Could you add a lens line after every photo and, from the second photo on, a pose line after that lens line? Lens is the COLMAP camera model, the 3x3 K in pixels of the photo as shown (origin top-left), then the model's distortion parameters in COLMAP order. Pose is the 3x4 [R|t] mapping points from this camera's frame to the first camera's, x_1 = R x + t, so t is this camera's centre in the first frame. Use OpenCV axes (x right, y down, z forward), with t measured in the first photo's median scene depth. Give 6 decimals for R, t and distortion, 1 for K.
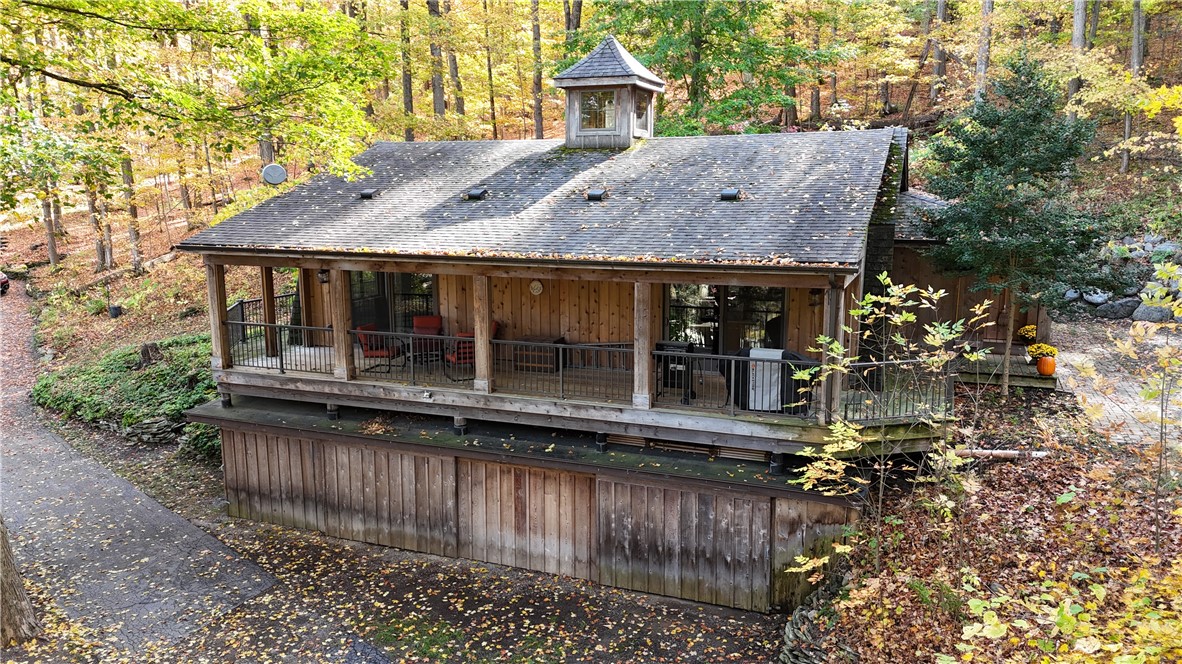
lens RADIAL K [[857.8, 0, 594.7], [0, 857.8, 329.8], [0, 0, 1]] dist [0.114278, -0.125738]
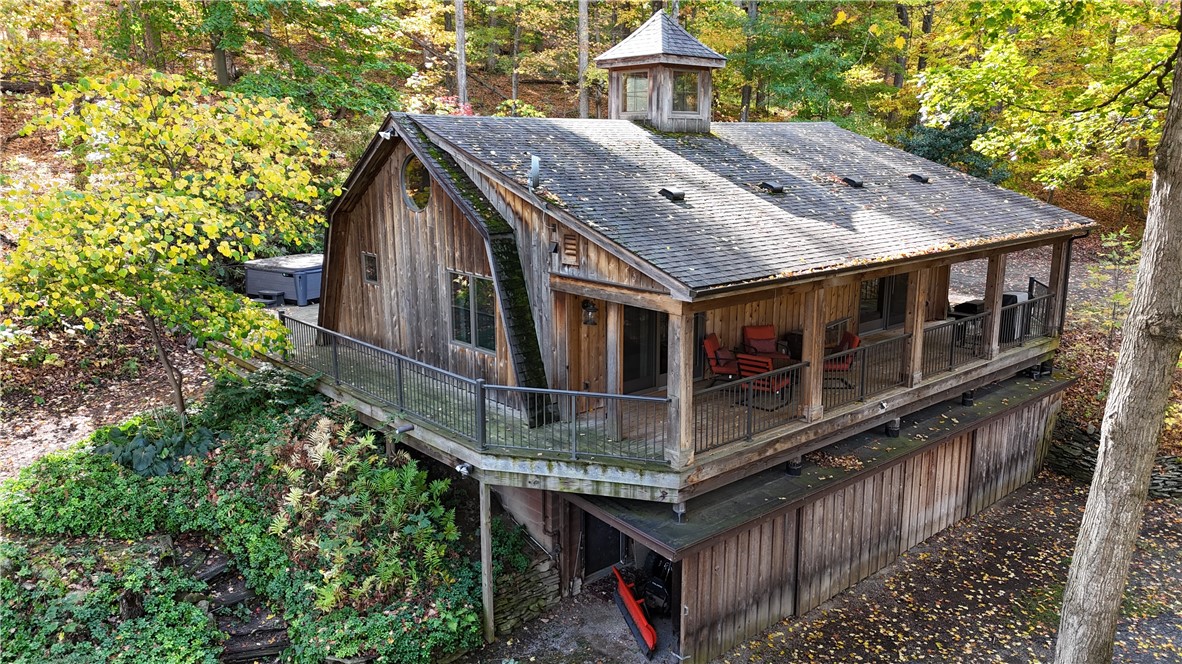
lens RADIAL K [[857.8, 0, 594.7], [0, 857.8, 329.8], [0, 0, 1]] dist [0.114278, -0.125738]
pose [[0.435495, -0.187930, 0.880356, -1.162090], [0.151232, 0.979340, 0.134249, -0.180018], [-0.887397, 0.074673, 0.454918, 0.859155]]
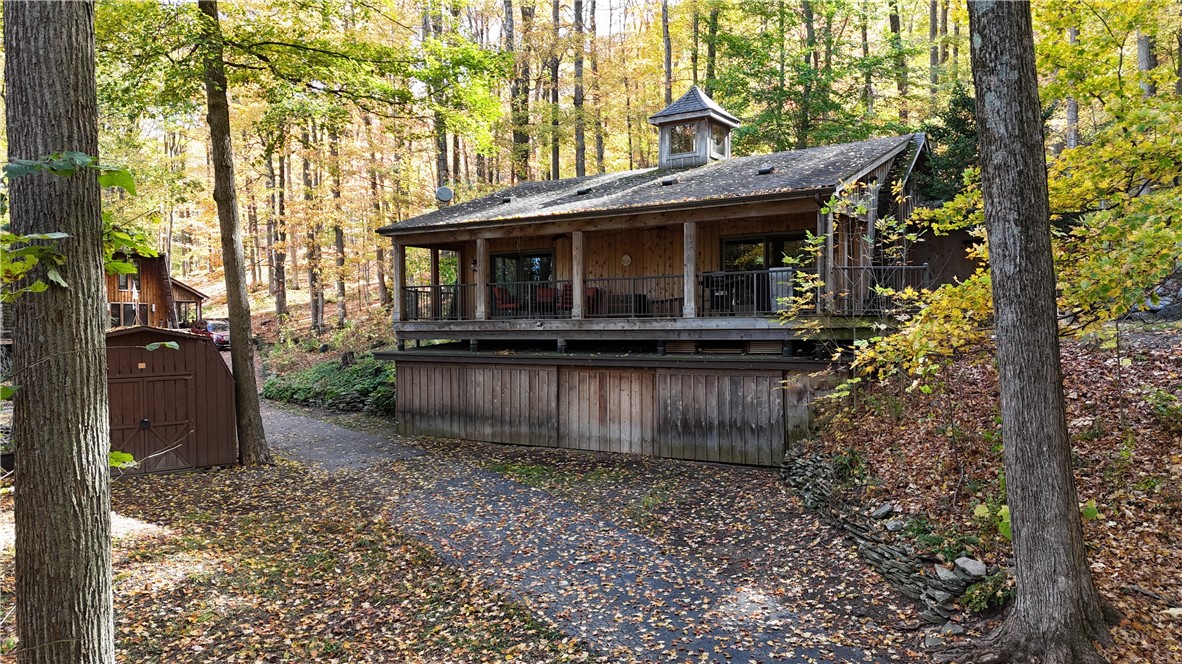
lens RADIAL K [[857.8, 0, 594.7], [0, 857.8, 329.8], [0, 0, 1]] dist [0.114278, -0.125738]
pose [[0.982730, -0.001329, -0.185039, 0.144409], [-0.027957, 0.987429, -0.155571, 0.297978], [0.182919, 0.158058, 0.970339, -0.298758]]
